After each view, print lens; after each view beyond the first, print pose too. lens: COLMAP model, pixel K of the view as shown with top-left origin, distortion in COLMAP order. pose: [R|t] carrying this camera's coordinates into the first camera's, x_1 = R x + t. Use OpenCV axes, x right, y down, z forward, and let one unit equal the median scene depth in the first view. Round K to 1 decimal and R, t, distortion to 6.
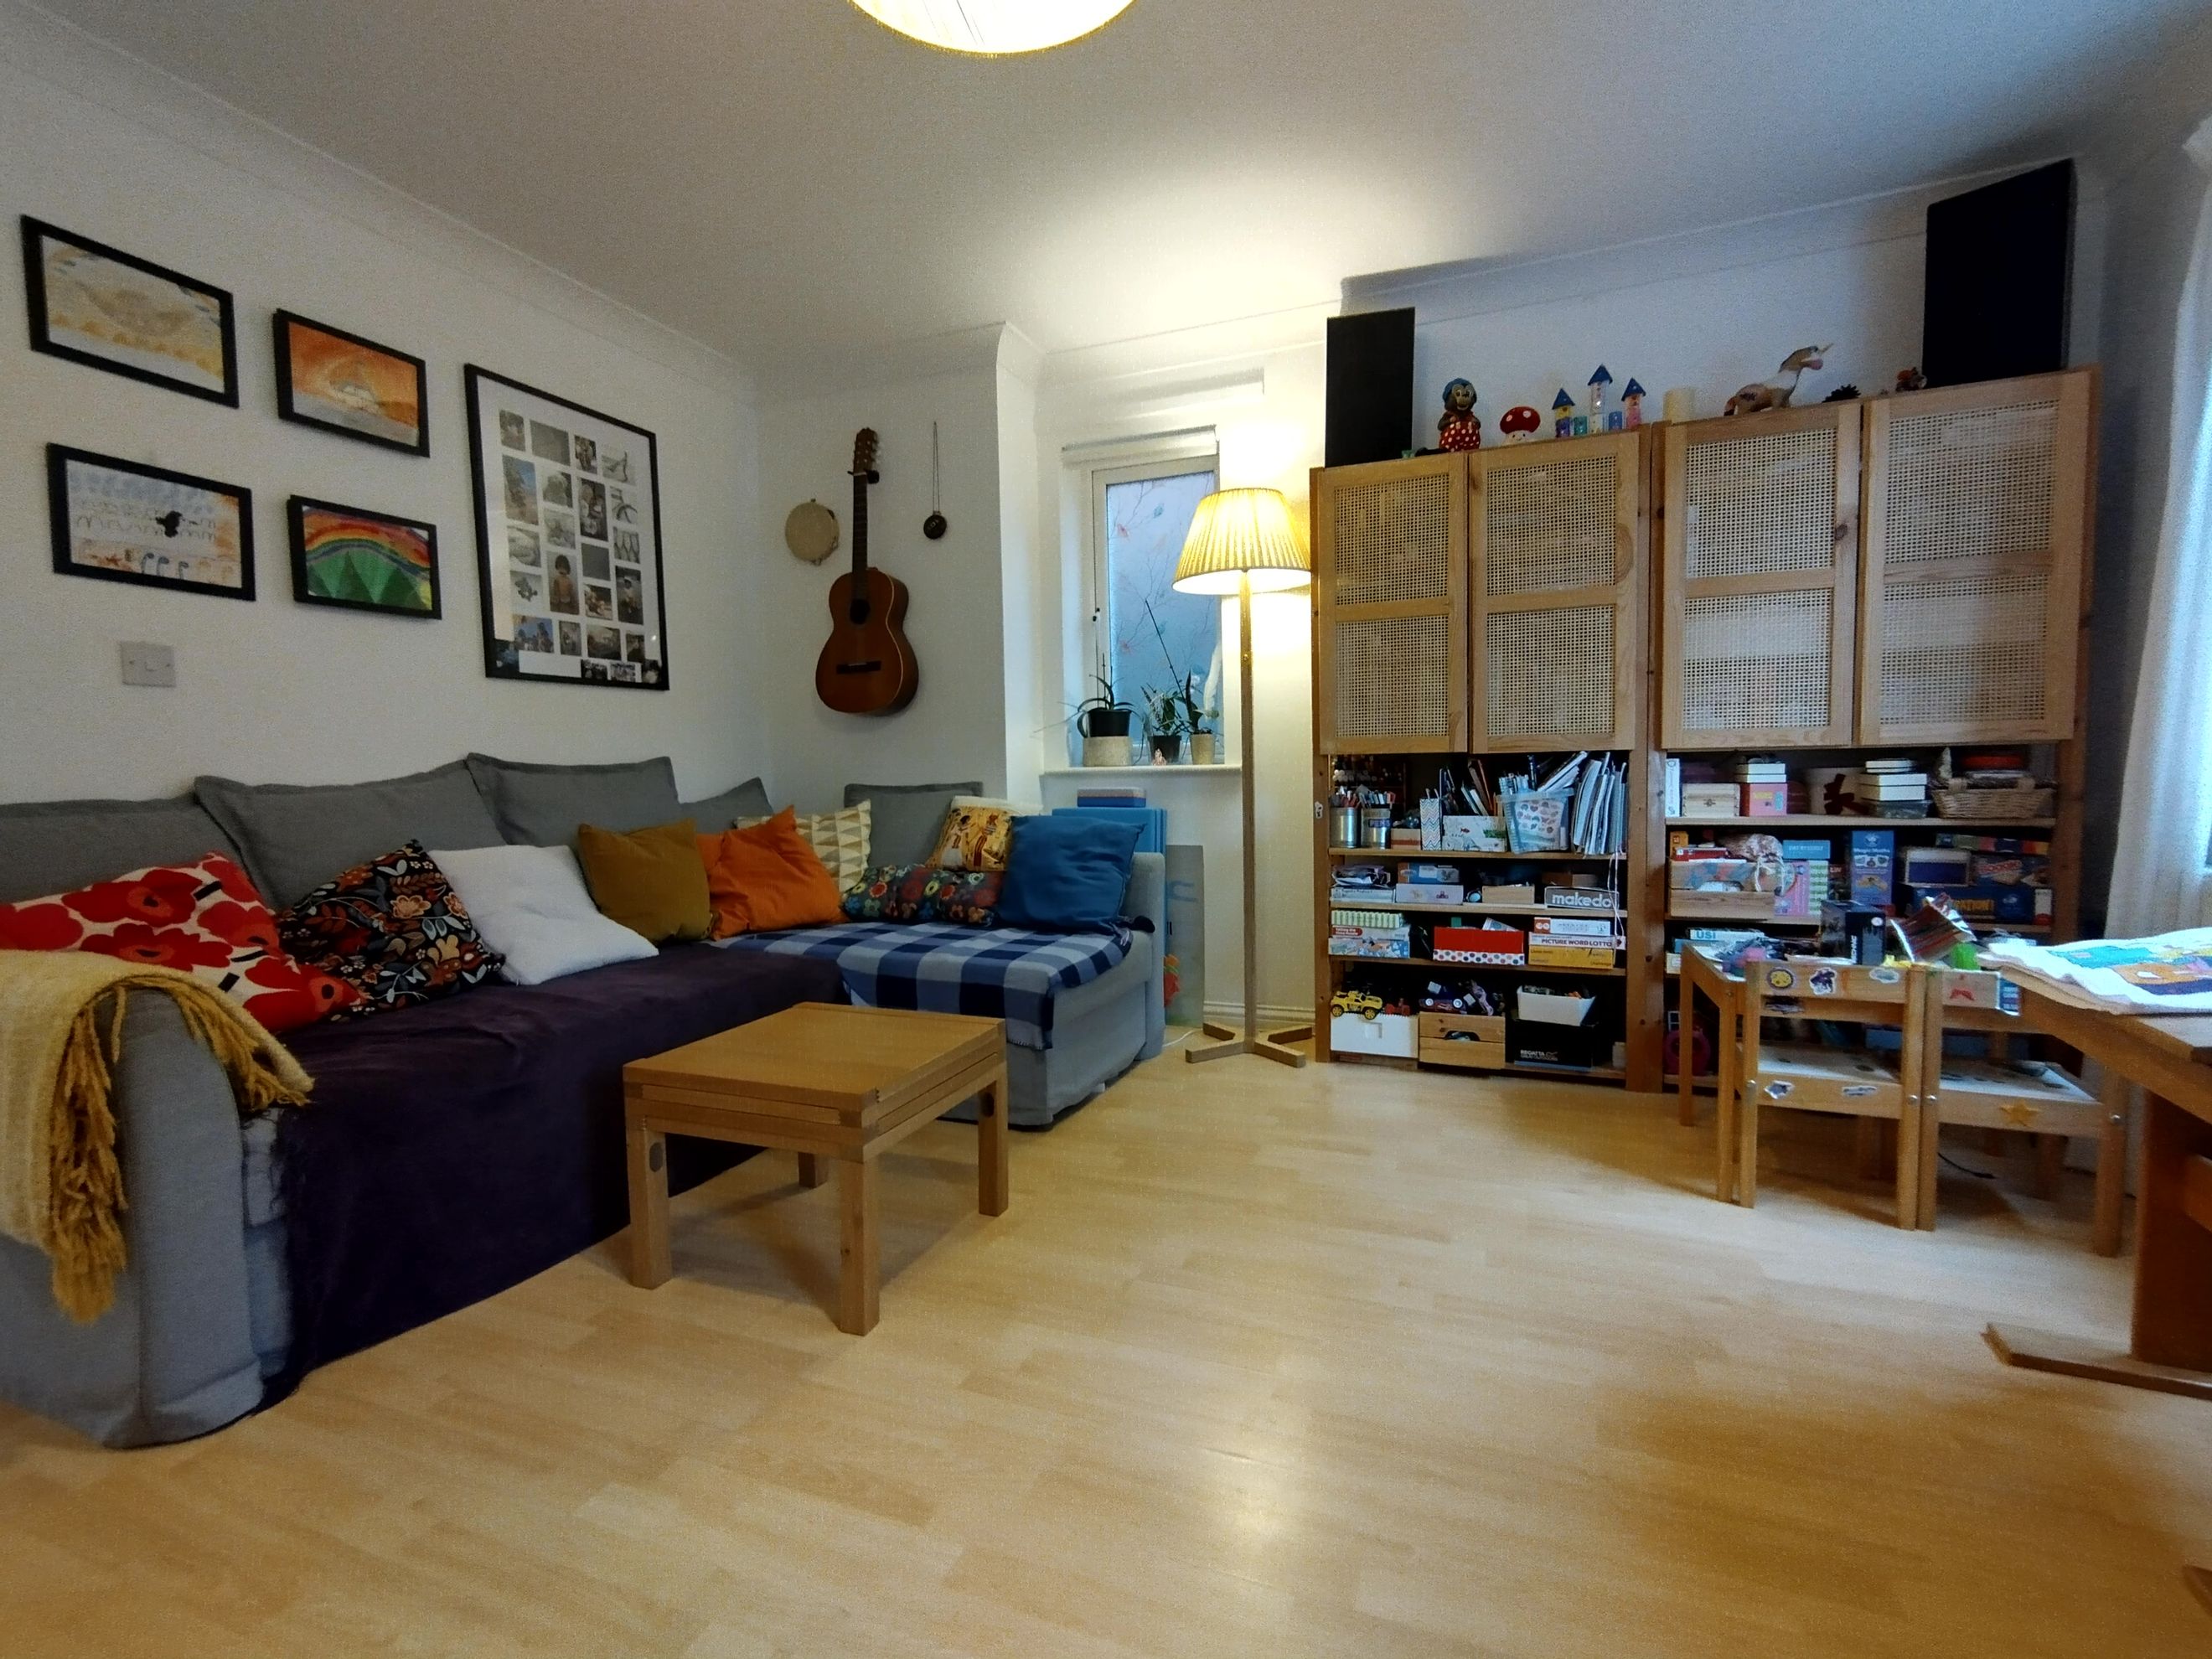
lens RADIAL K [[1021.7, 0, 1118.5], [0, 1021.7, 838.5], [0, 0, 1]] dist [0.011176, 0.000565]
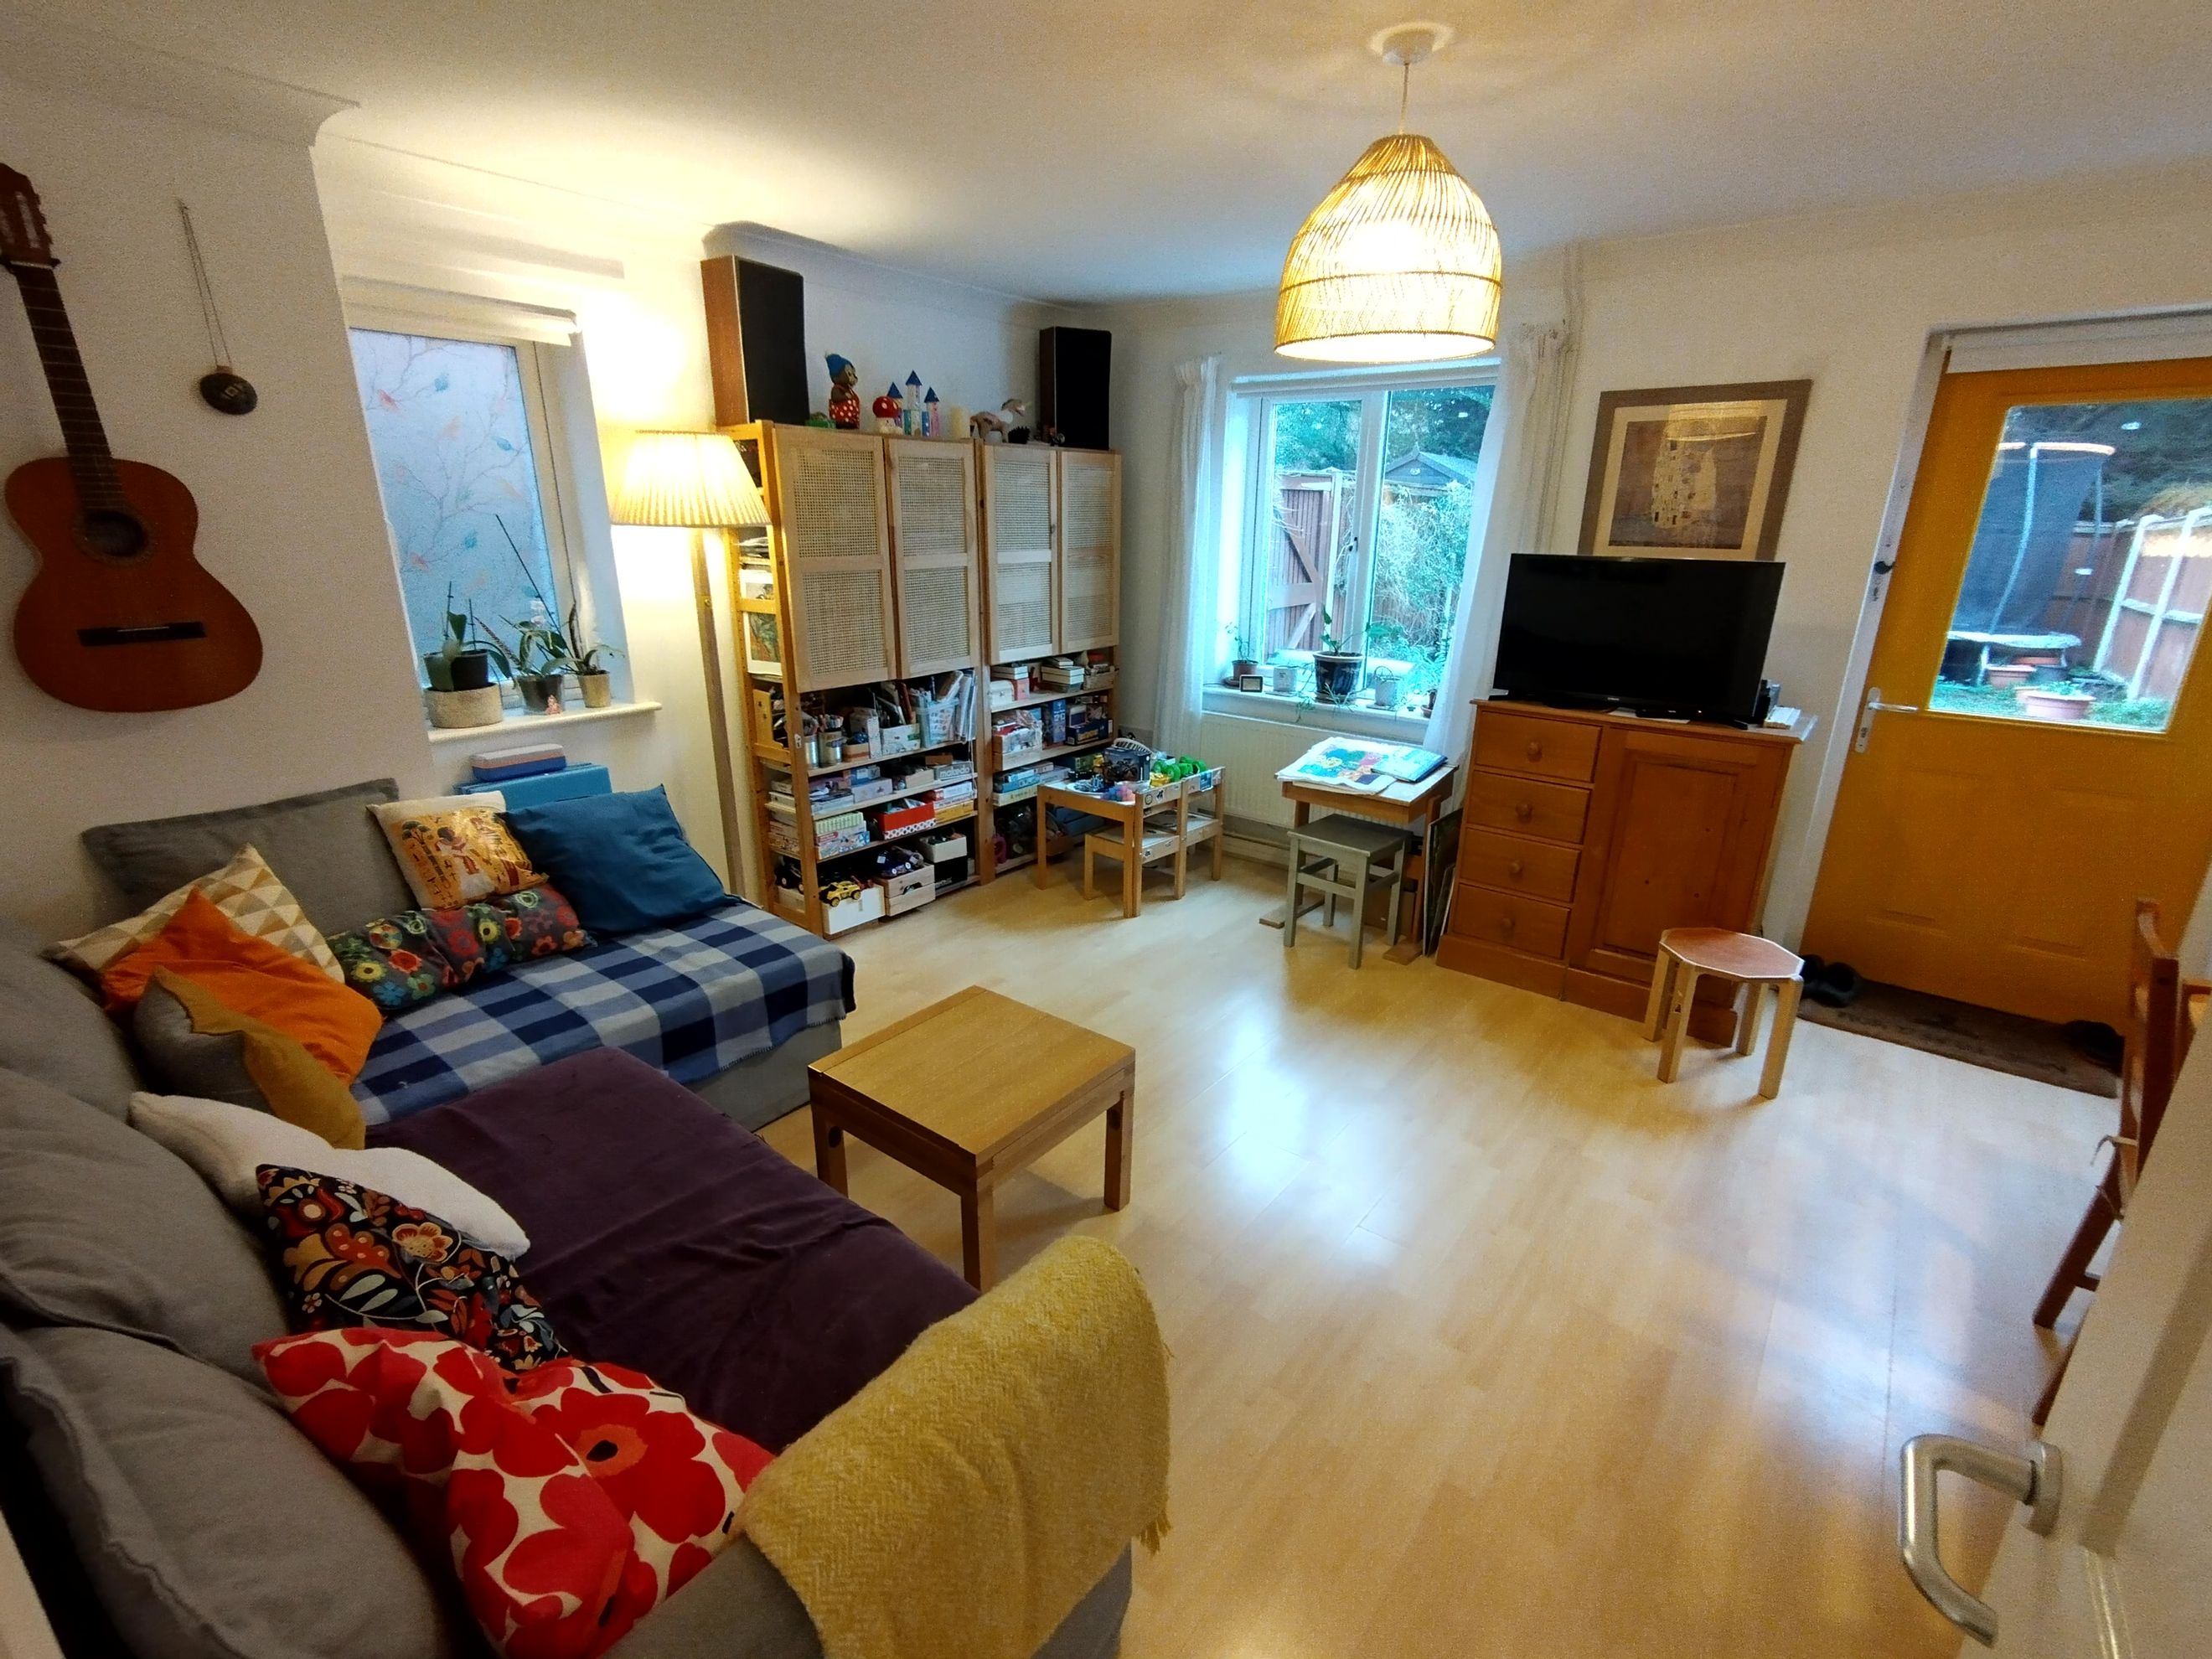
lens RADIAL K [[1021.7, 0, 1118.5], [0, 1021.7, 838.5], [0, 0, 1]] dist [0.011176, 0.000565]
pose [[0.274275, -0.277181, 0.920839, -0.838340], [0.049780, 0.960369, 0.274252, -0.233289], [-0.960362, -0.029381, 0.277203, 0.366833]]
